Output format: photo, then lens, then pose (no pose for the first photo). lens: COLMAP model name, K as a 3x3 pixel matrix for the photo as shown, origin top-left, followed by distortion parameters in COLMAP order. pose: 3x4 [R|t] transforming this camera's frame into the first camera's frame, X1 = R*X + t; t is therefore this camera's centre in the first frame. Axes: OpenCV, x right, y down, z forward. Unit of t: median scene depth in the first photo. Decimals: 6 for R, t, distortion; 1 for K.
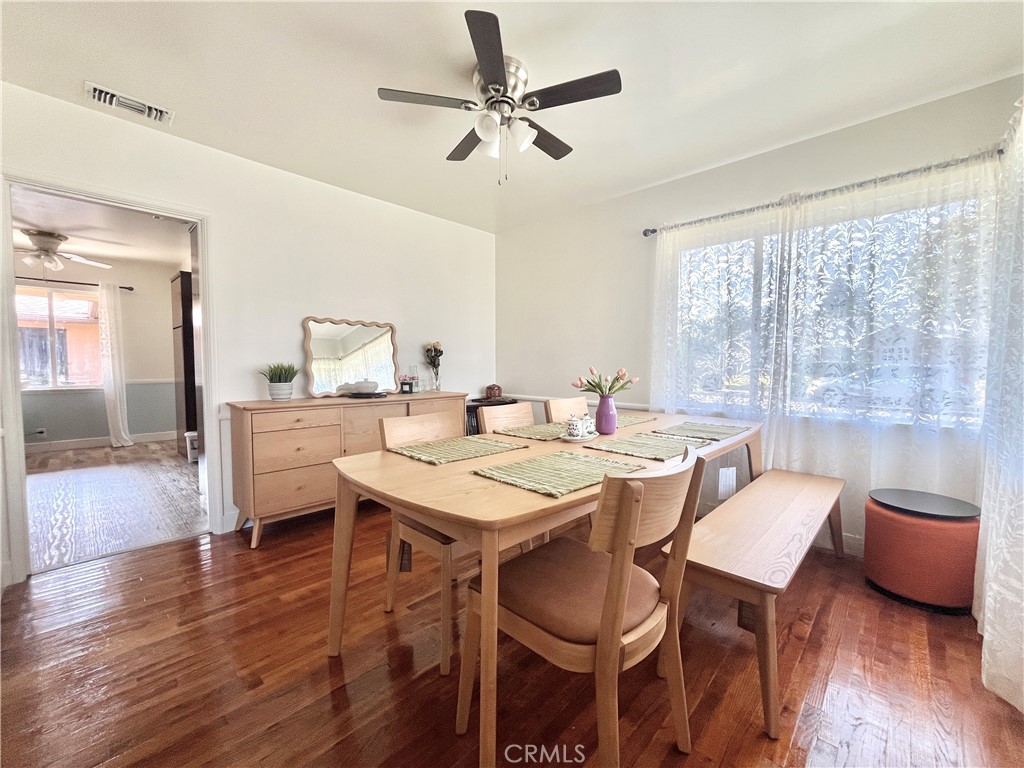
lens RADIAL K [[415.1, 0, 512.5], [0, 415.1, 387.4], [0, 0, 1]] dist [-0.000298, -0.000181]
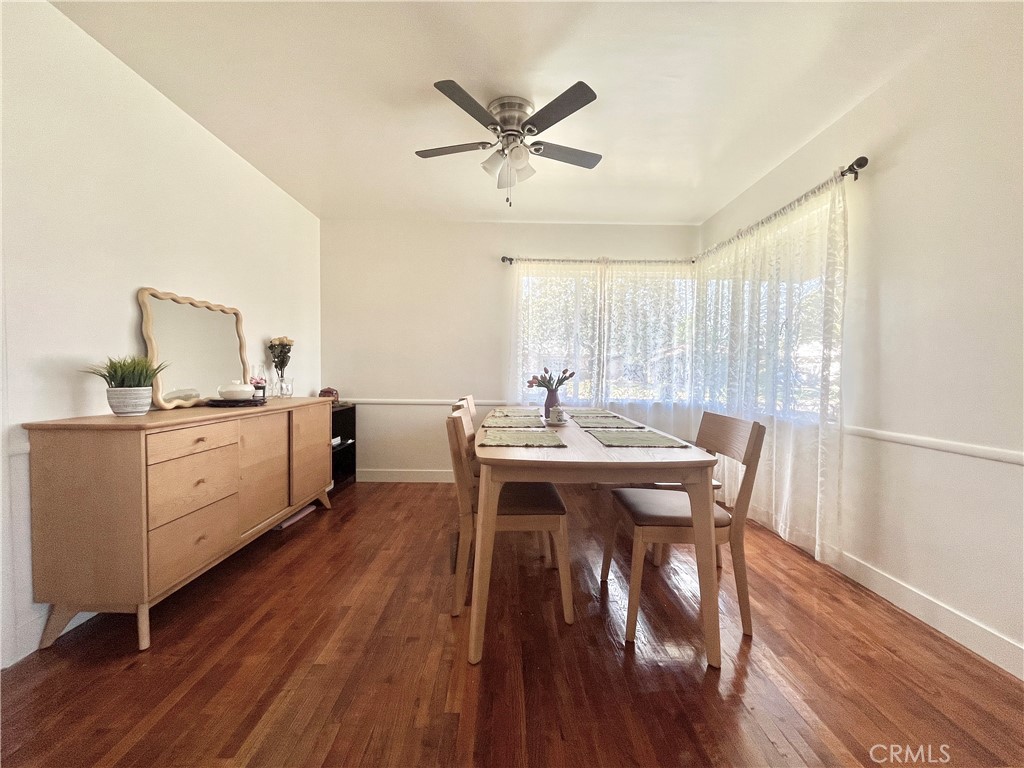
lens RADIAL K [[414.5, 0, 509.5], [0, 414.5, 384.6], [0, 0, 1]] dist [-0.001303, -0.000676]
pose [[0.716588, -0.015592, 0.697322, -0.596135], [0.030609, 0.999490, -0.009105, 0.009049], [-0.696824, 0.027869, 0.716700, 0.140565]]
